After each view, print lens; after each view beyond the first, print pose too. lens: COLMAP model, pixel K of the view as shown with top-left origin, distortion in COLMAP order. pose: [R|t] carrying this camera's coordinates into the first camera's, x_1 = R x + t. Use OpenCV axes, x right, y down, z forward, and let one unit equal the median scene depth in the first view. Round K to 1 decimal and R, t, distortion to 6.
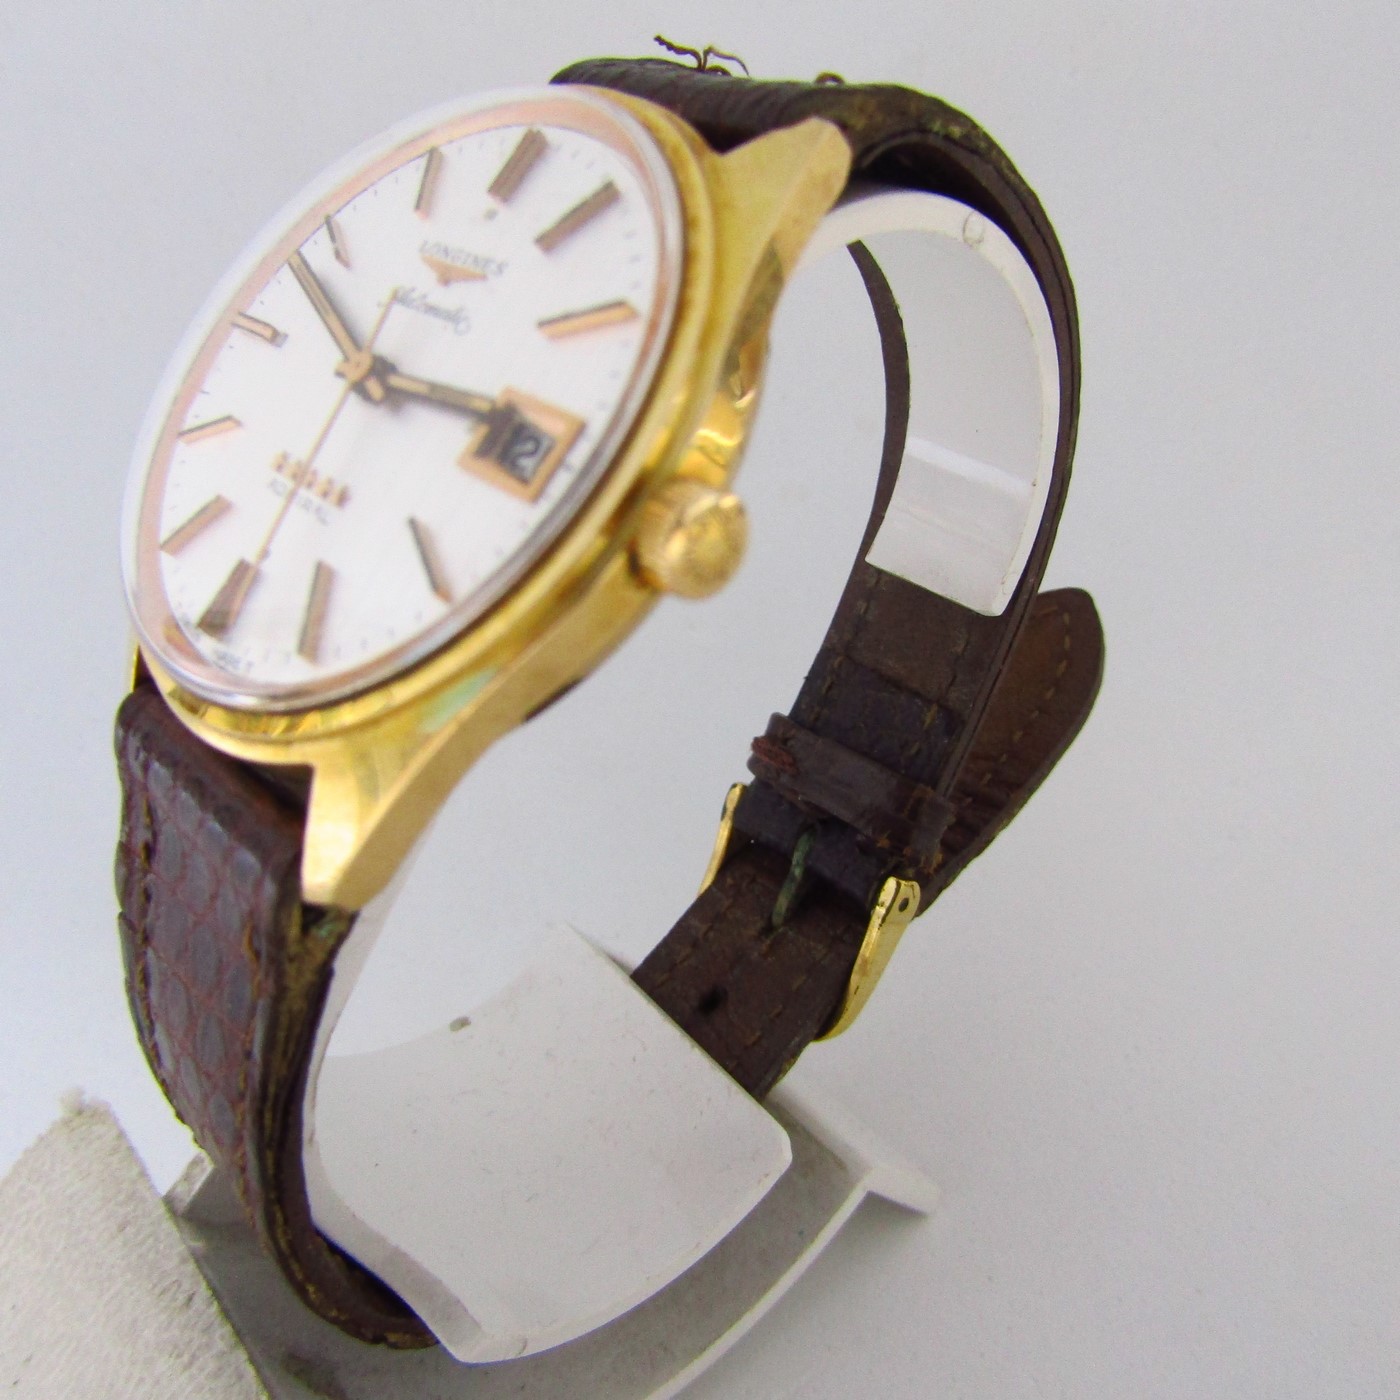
lens RADIAL K [[1283.8, 0, 700.0], [0, 1283.8, 700.0], [0, 0, 1]] dist [-0.007299, -0.008485]
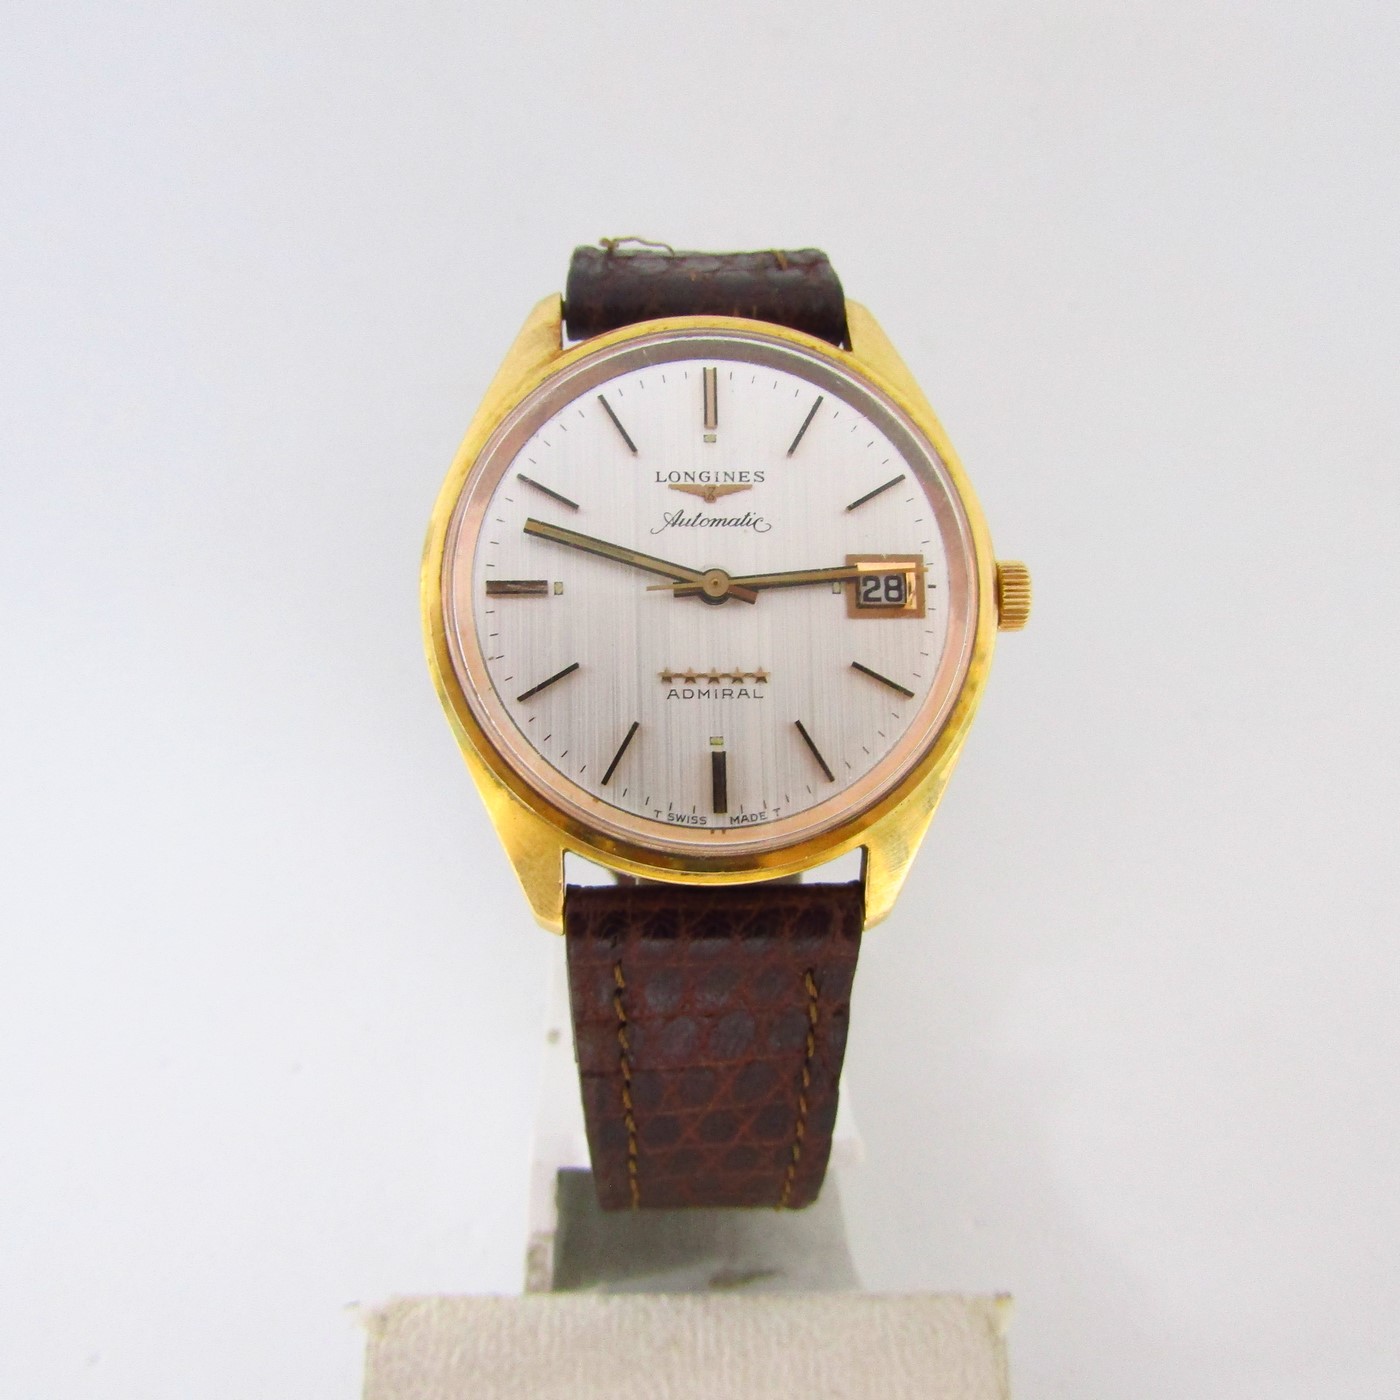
lens RADIAL K [[1283.8, 0, 700.0], [0, 1283.8, 700.0], [0, 0, 1]] dist [-0.007299, -0.008485]
pose [[0.626529, -0.482731, 0.611909, -1.115818], [0.375773, 0.874920, 0.305468, -0.550684], [-0.682830, 0.038555, 0.729559, 0.037797]]
